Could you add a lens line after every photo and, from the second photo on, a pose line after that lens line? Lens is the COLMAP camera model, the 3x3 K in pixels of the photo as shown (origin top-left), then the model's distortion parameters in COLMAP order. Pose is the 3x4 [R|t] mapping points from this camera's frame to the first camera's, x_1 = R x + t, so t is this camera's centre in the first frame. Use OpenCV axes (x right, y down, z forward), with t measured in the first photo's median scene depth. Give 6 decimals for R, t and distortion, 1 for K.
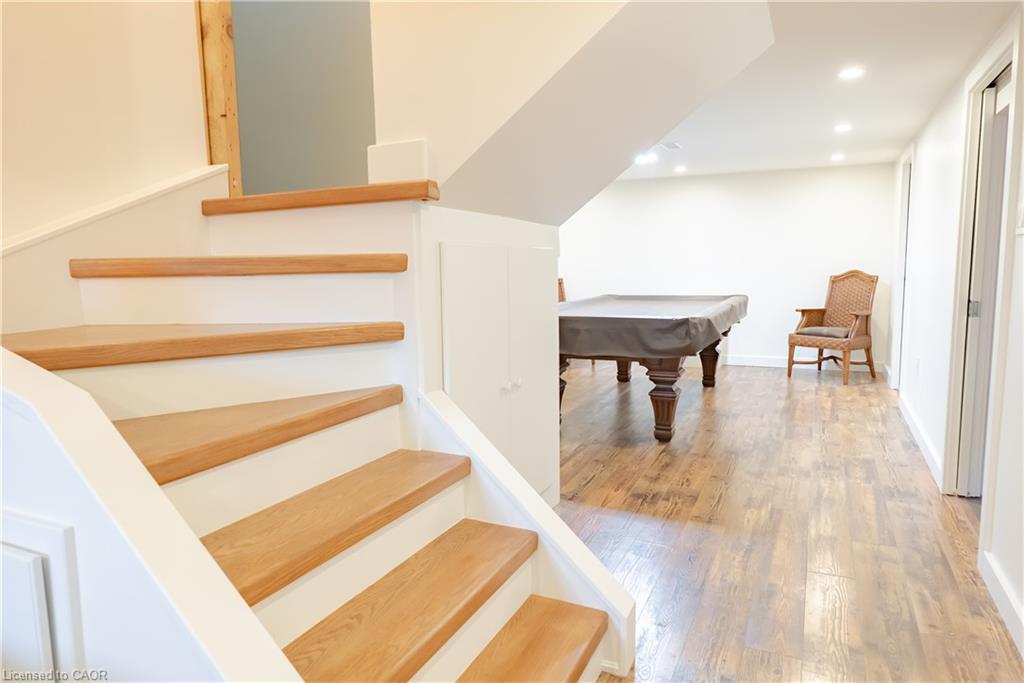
lens RADIAL K [[650.4, 0, 518.0], [0, 650.4, 342.1], [0, 0, 1]] dist [0.005786, -0.007809]
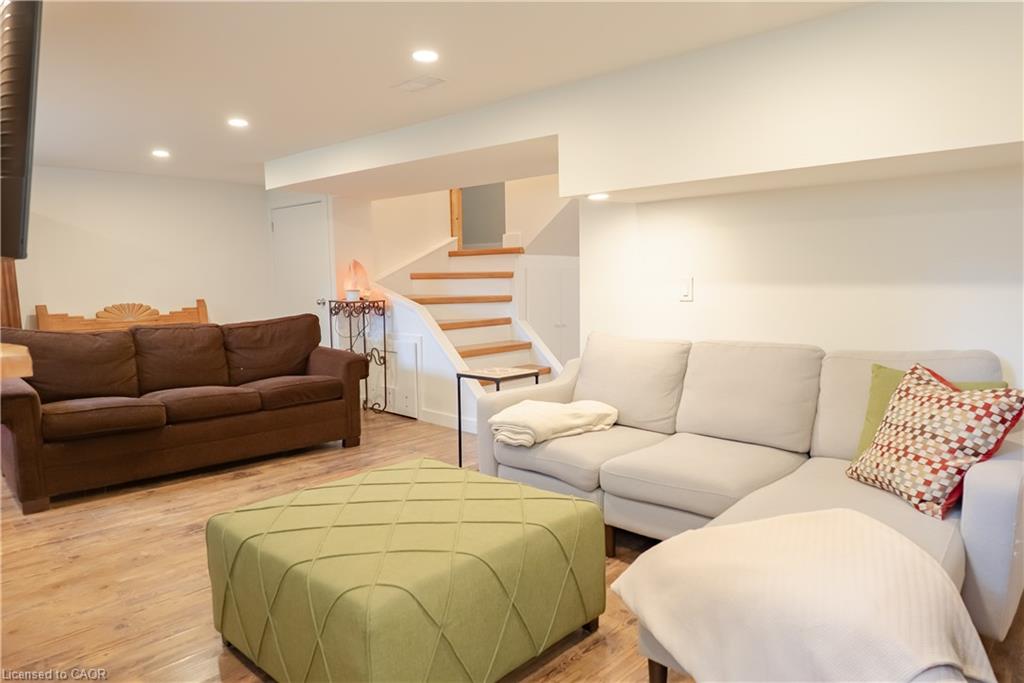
lens RADIAL K [[650.4, 0, 511.8], [0, 650.4, 343.7], [0, 0, 1]] dist [0.005786, -0.007809]
pose [[0.948378, 0.037495, -0.314918, 0.731960], [-0.040771, 0.999161, -0.003819, 0.192697], [0.314510, 0.016461, 0.949111, -1.716568]]
